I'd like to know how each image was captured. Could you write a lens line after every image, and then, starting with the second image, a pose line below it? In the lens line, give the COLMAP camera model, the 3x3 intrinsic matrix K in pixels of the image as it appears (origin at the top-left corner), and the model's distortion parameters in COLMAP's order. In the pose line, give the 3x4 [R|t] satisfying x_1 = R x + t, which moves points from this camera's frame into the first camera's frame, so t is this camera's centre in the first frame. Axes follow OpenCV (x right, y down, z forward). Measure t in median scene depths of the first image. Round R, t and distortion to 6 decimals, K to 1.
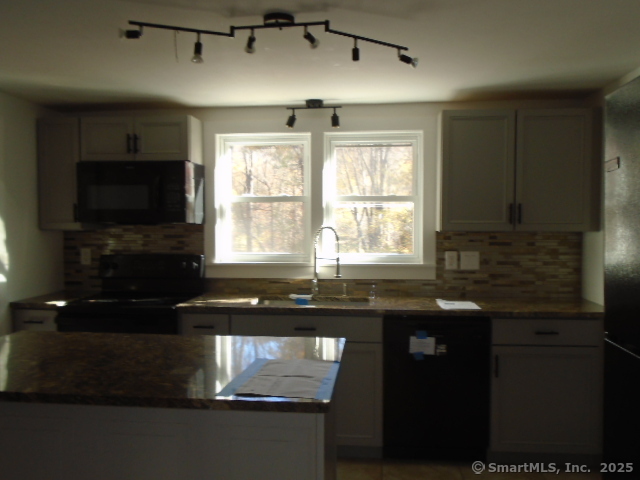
lens RADIAL K [[561.3, 0, 320.0], [0, 561.3, 240.0], [0, 0, 1]] dist [-0.003102, -0.012585]
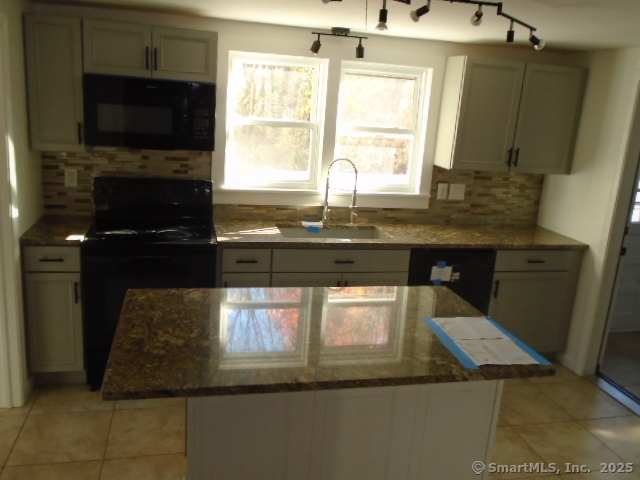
lens RADIAL K [[561.3, 0, 320.0], [0, 561.3, 240.0], [0, 0, 1]] dist [-0.003102, -0.012585]
pose [[0.942982, -0.015470, 0.332483, -0.371465], [-0.058924, 0.975382, 0.212503, -0.093390], [-0.327585, -0.219977, 0.918857, 0.034770]]
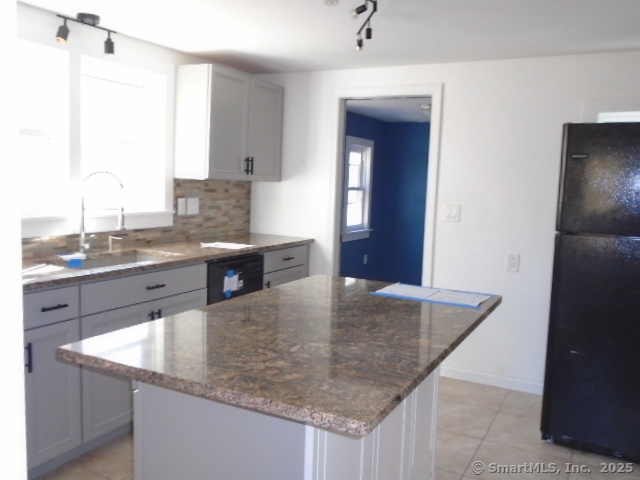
lens RADIAL K [[561.3, 0, 320.0], [0, 561.3, 240.0], [0, 0, 1]] dist [-0.003102, -0.012585]
pose [[0.368598, -0.084912, 0.925703, -0.661616], [-0.009342, 0.995431, 0.095028, -0.003943], [-0.929542, -0.043675, 0.366121, 0.372997]]
